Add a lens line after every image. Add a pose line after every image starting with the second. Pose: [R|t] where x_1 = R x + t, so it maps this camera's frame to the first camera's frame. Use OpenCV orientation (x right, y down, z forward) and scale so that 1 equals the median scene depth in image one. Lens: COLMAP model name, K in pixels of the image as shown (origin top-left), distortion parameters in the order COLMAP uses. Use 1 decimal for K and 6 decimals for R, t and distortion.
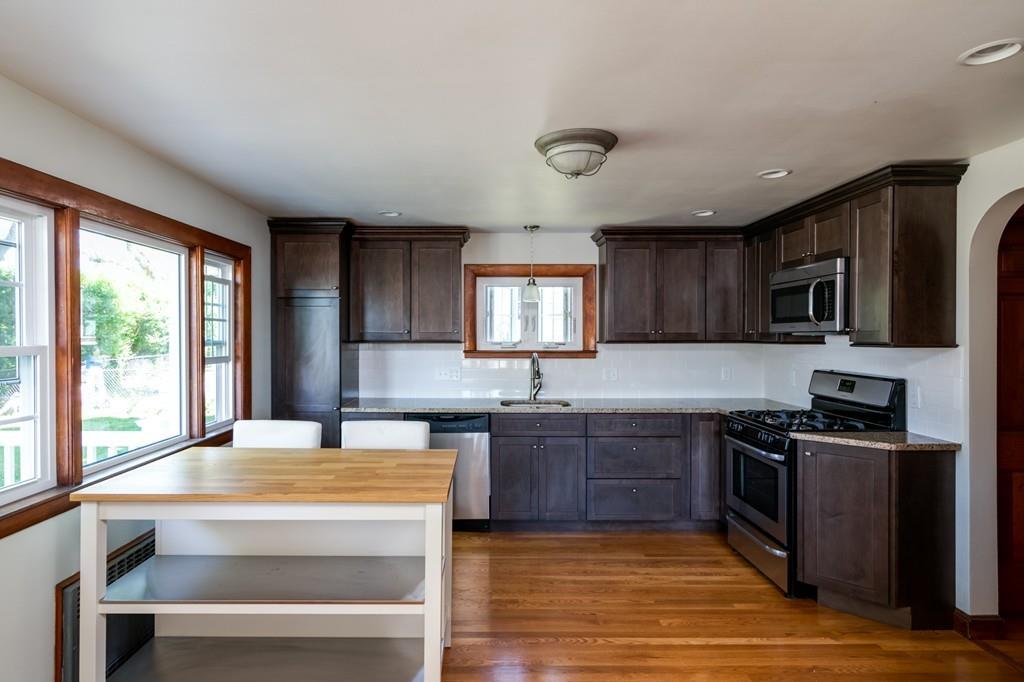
lens RADIAL K [[597.3, 0, 509.5], [0, 597.3, 341.5], [0, 0, 1]] dist [-0.005892, -0.003053]
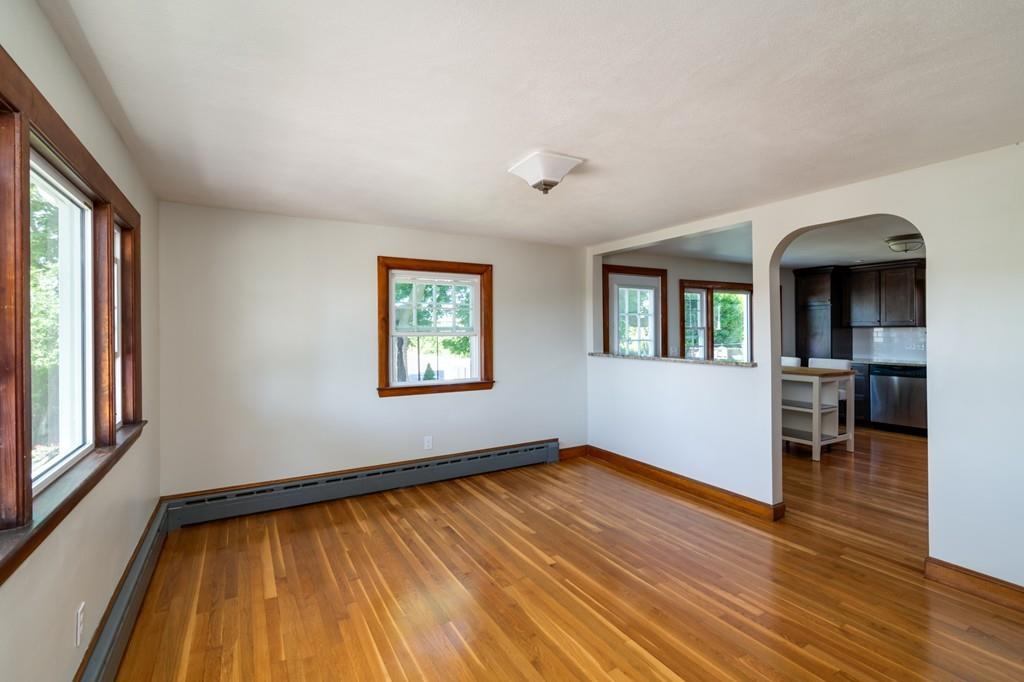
lens RADIAL K [[479.1, 0, 510.4], [0, 479.1, 335.1], [0, 0, 1]] dist [0.023206, -0.000132]
pose [[0.503889, -0.002130, -0.863766, 0.611261], [0.002212, 0.999997, -0.001176, 0.028989], [0.863765, -0.001318, 0.503893, -0.795673]]
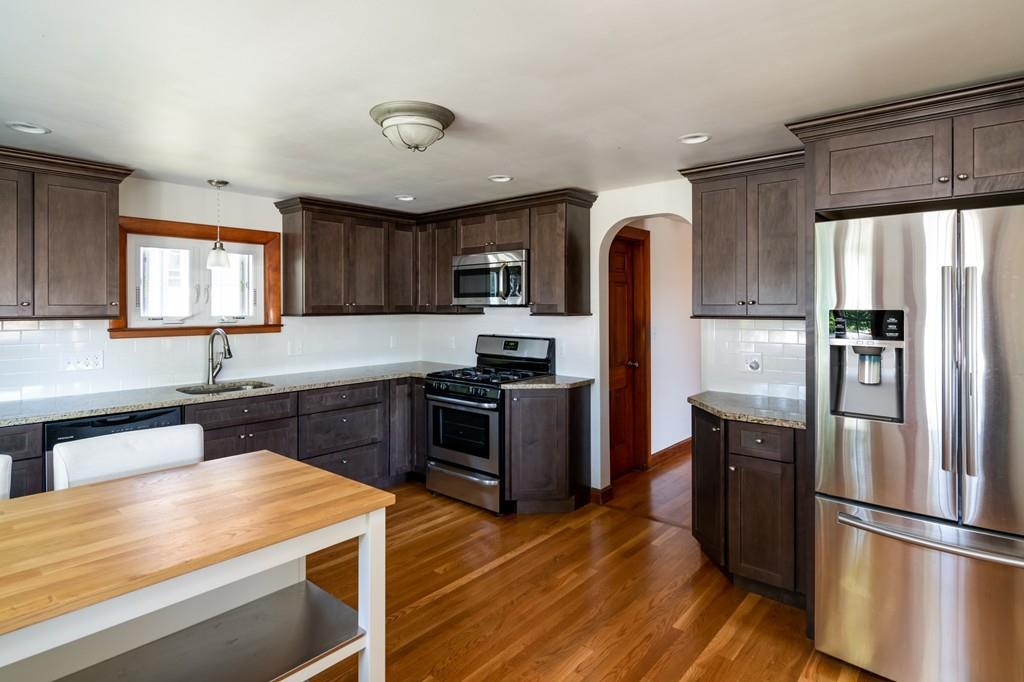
lens RADIAL K [[534.6, 0, 519.2], [0, 534.6, 310.1], [0, 0, 1]] dist [-0.015305, -0.000982]
pose [[0.639762, -0.006609, 0.768544, -0.314194], [0.009891, 0.999951, 0.000365, -0.004422], [-0.768509, 0.007369, 0.639796, 0.206755]]
